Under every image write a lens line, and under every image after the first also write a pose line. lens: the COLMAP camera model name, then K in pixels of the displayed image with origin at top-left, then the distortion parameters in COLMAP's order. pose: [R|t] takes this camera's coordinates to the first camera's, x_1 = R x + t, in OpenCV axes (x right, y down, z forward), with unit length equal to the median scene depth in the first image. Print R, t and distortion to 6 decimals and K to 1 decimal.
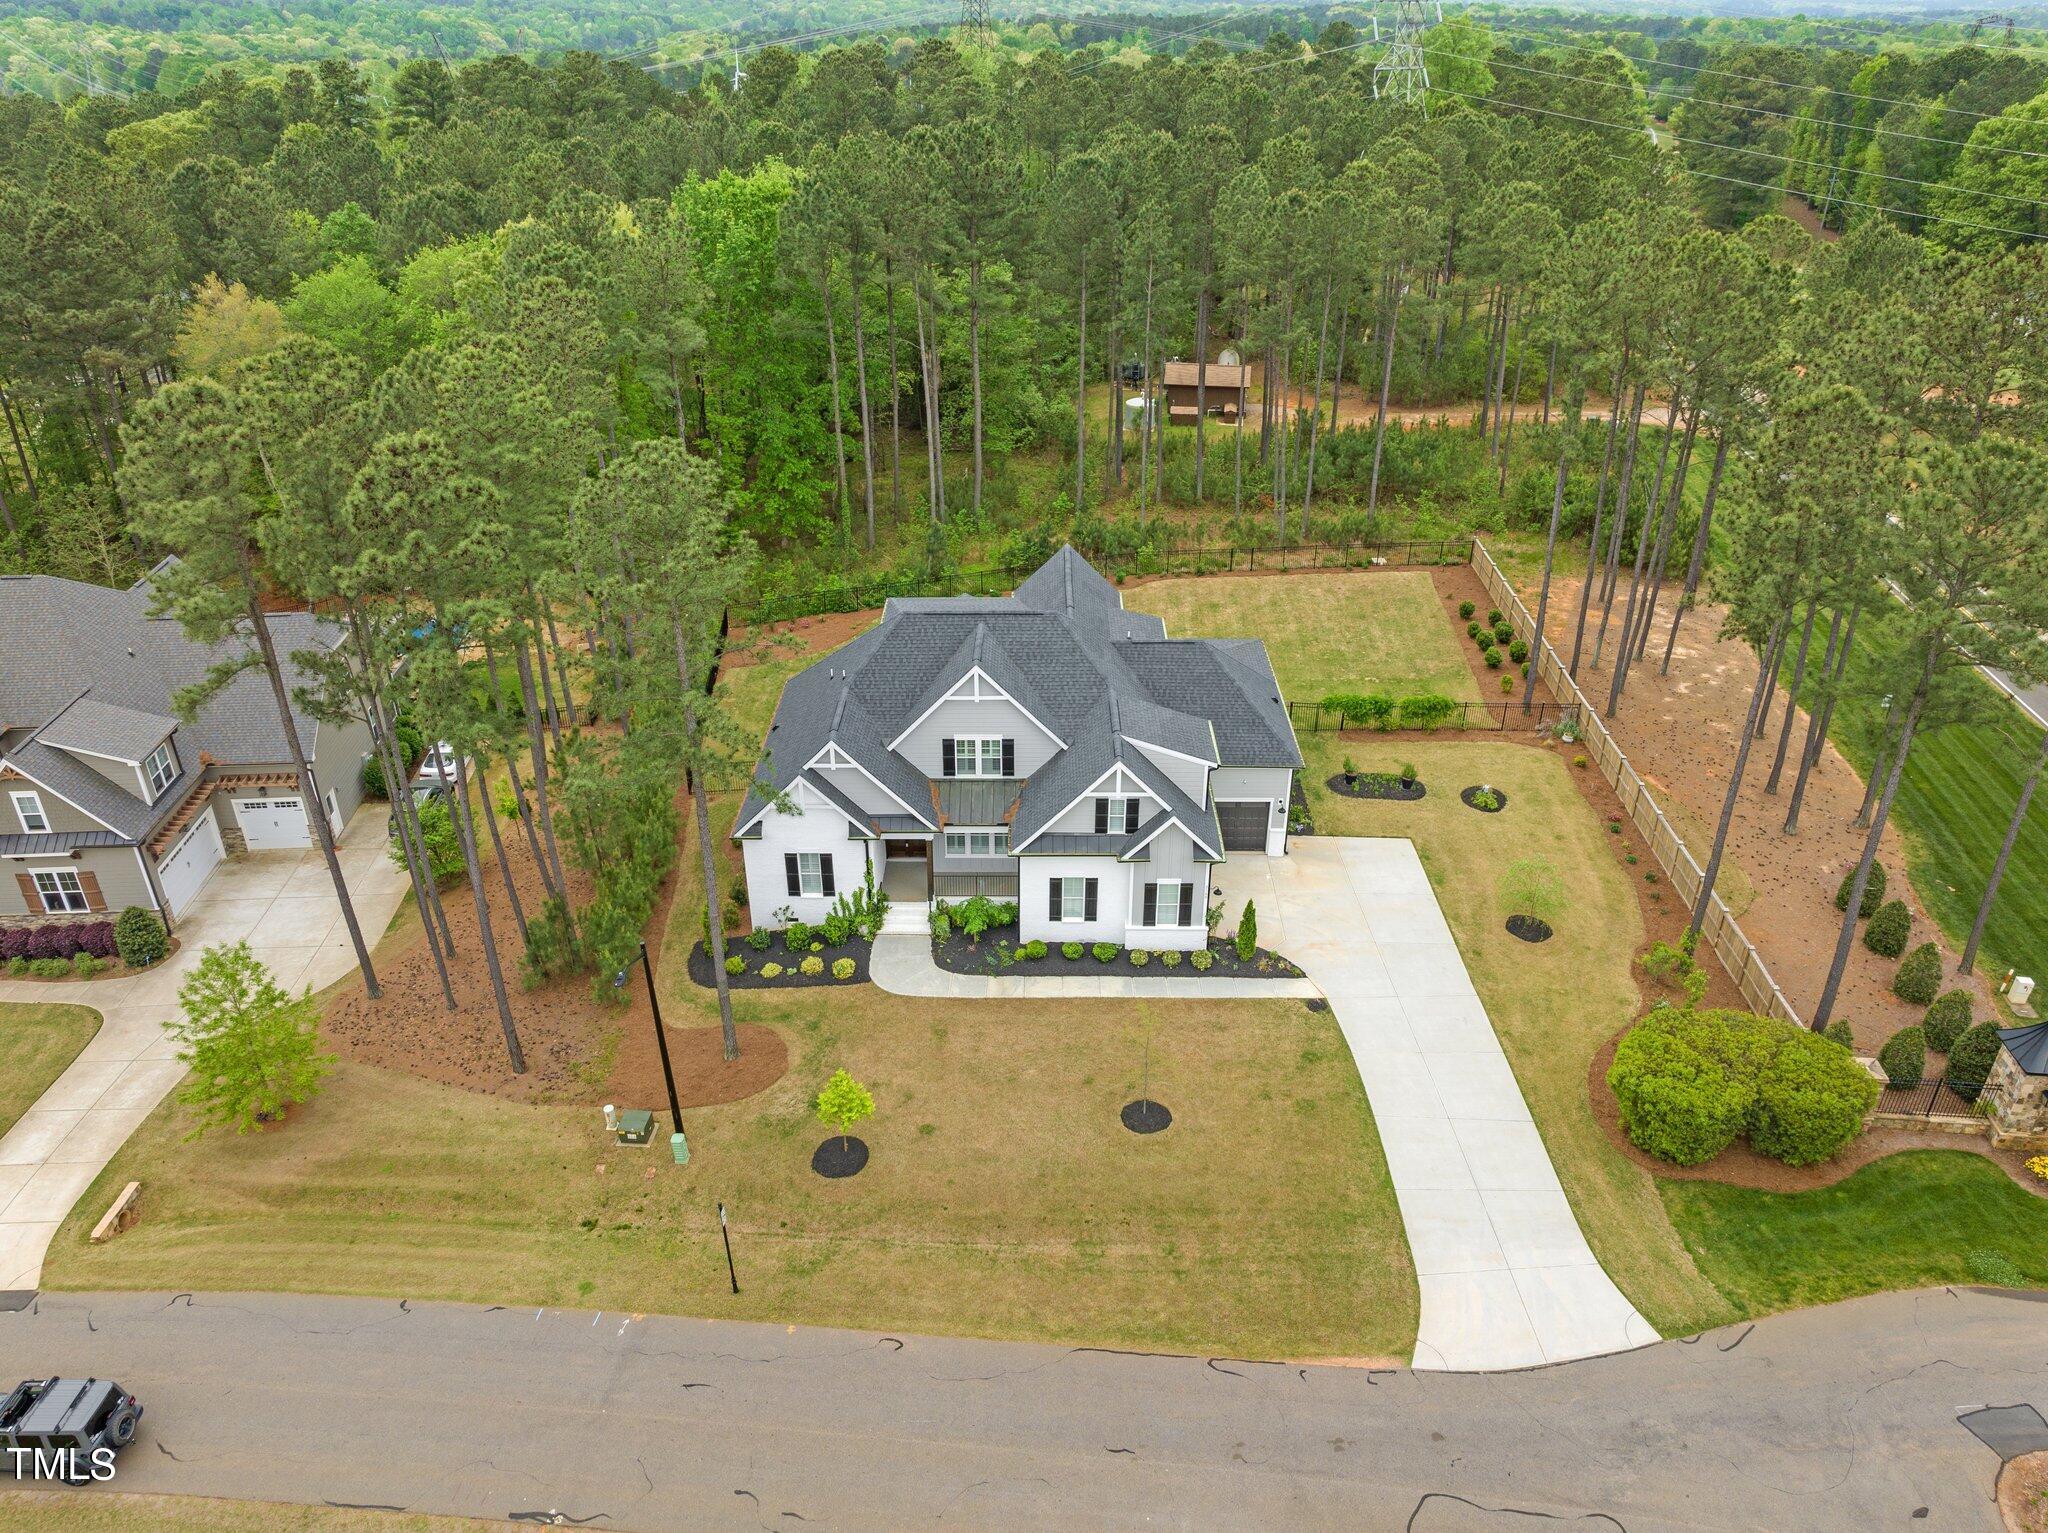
lens RADIAL K [[1441.3, 0, 1031.4], [0, 1441.3, 764.7], [0, 0, 1]] dist [-0.048061, 0.023323]
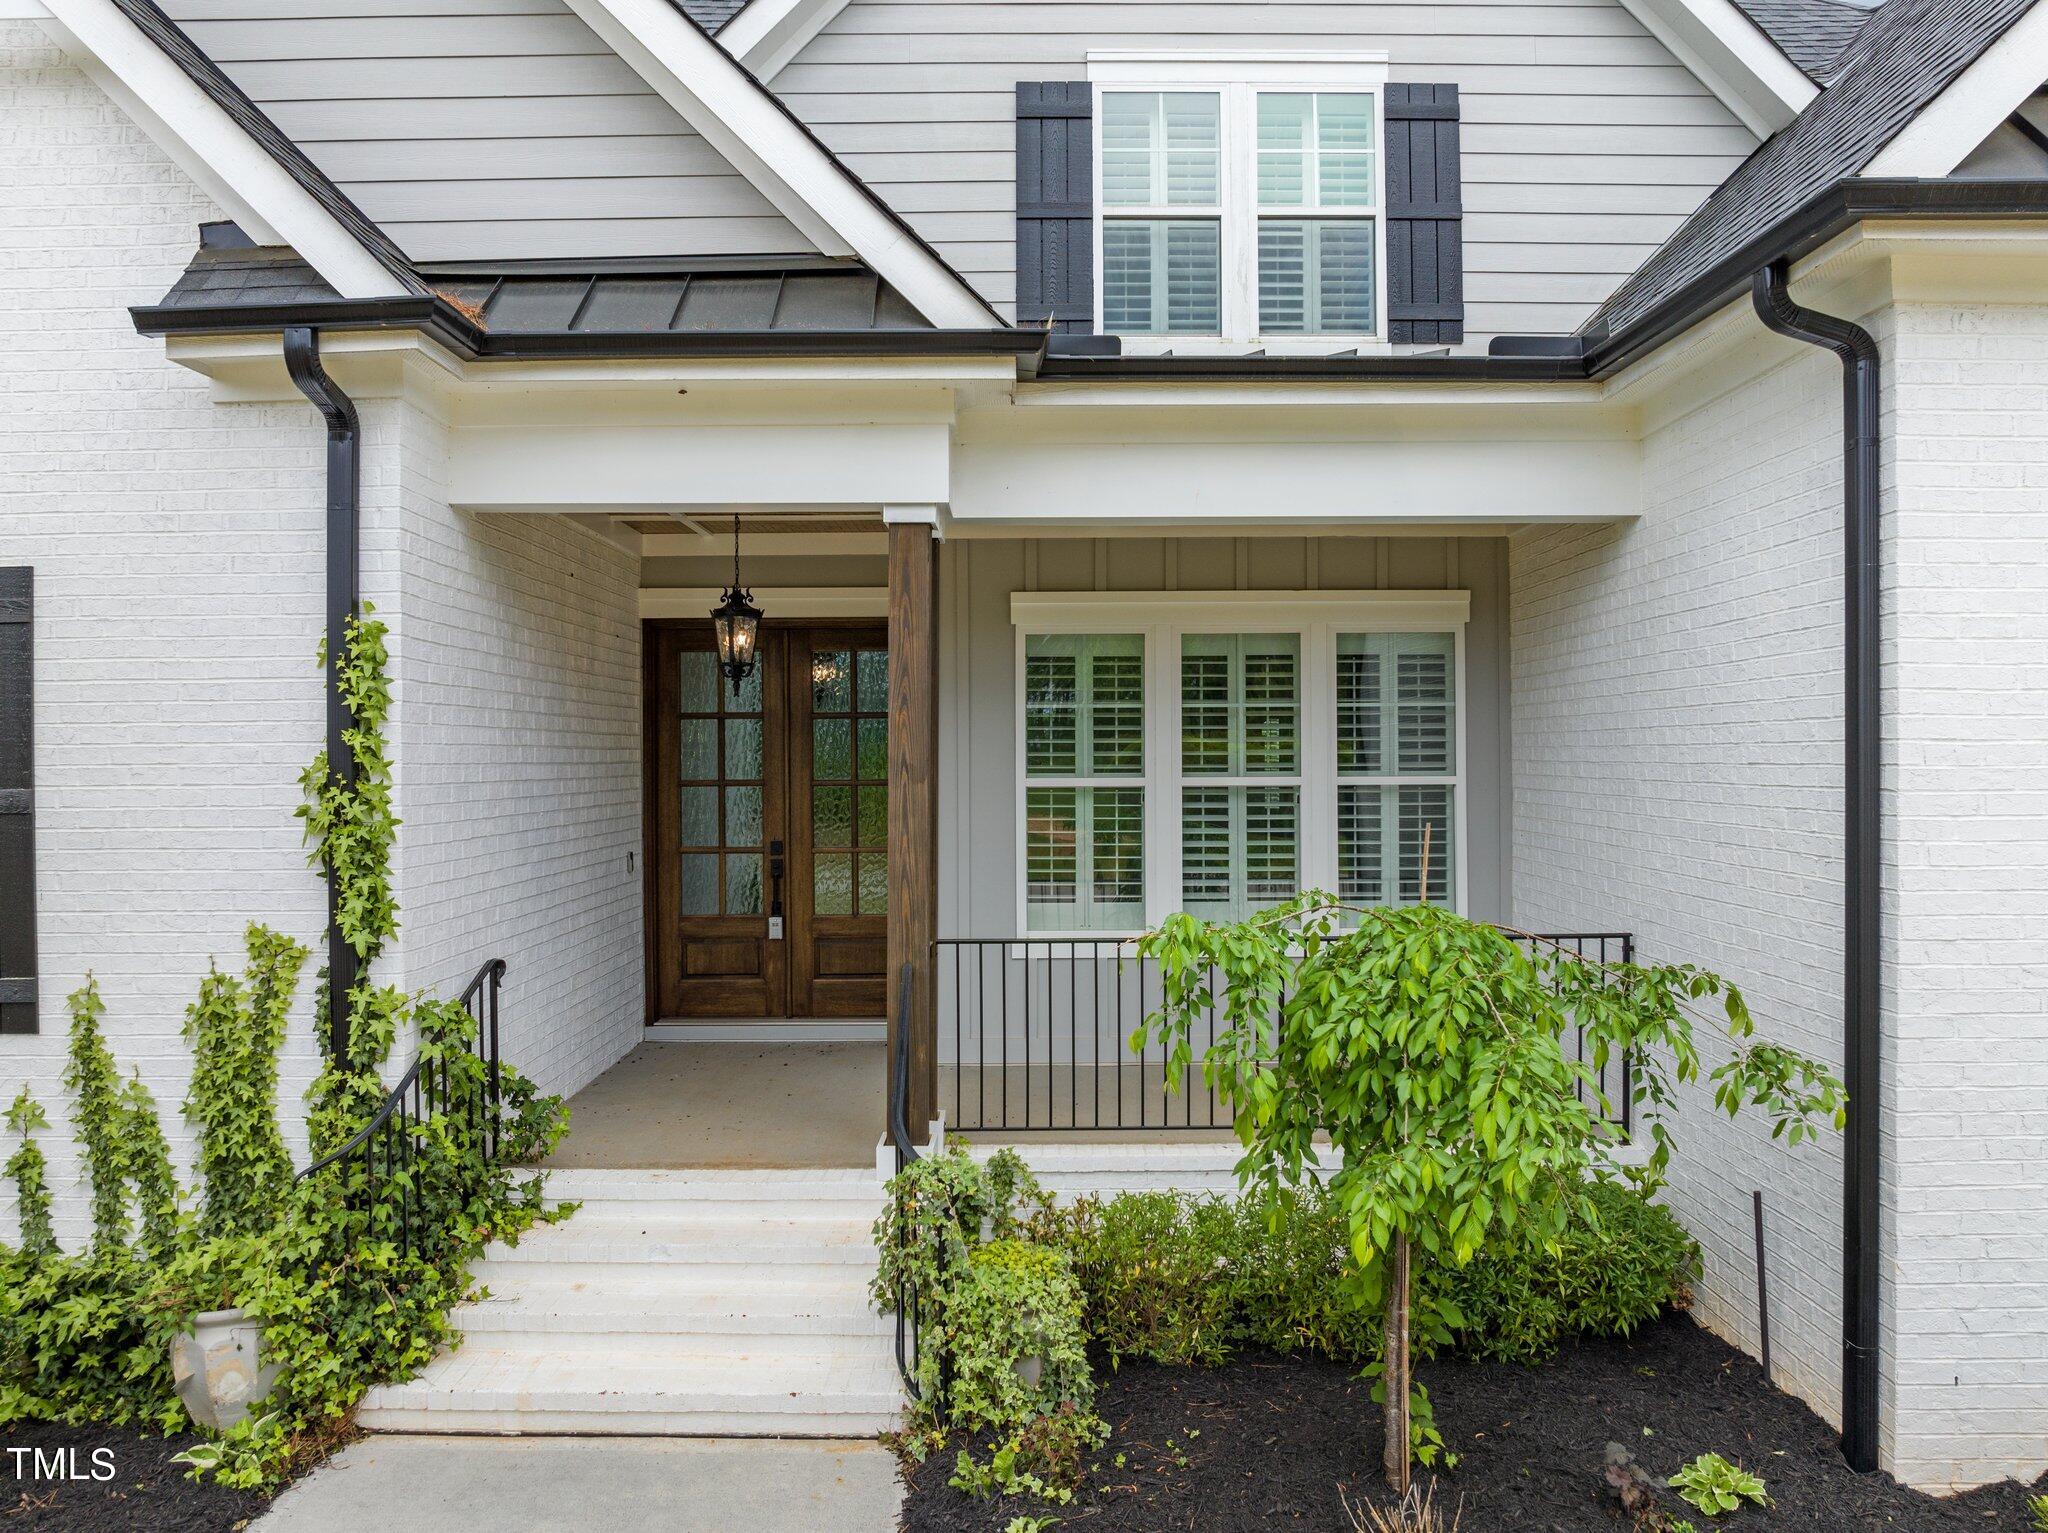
lens RADIAL K [[1451.8, 0, 1036.9], [0, 1451.8, 762.3], [0, 0, 1]] dist [-0.043532, 0.000164]
pose [[0.999908, -0.005518, 0.012375, -0.063764], [0.010801, 0.876040, -0.482118, 0.130040], [-0.008180, 0.482207, 0.876019, 0.924749]]
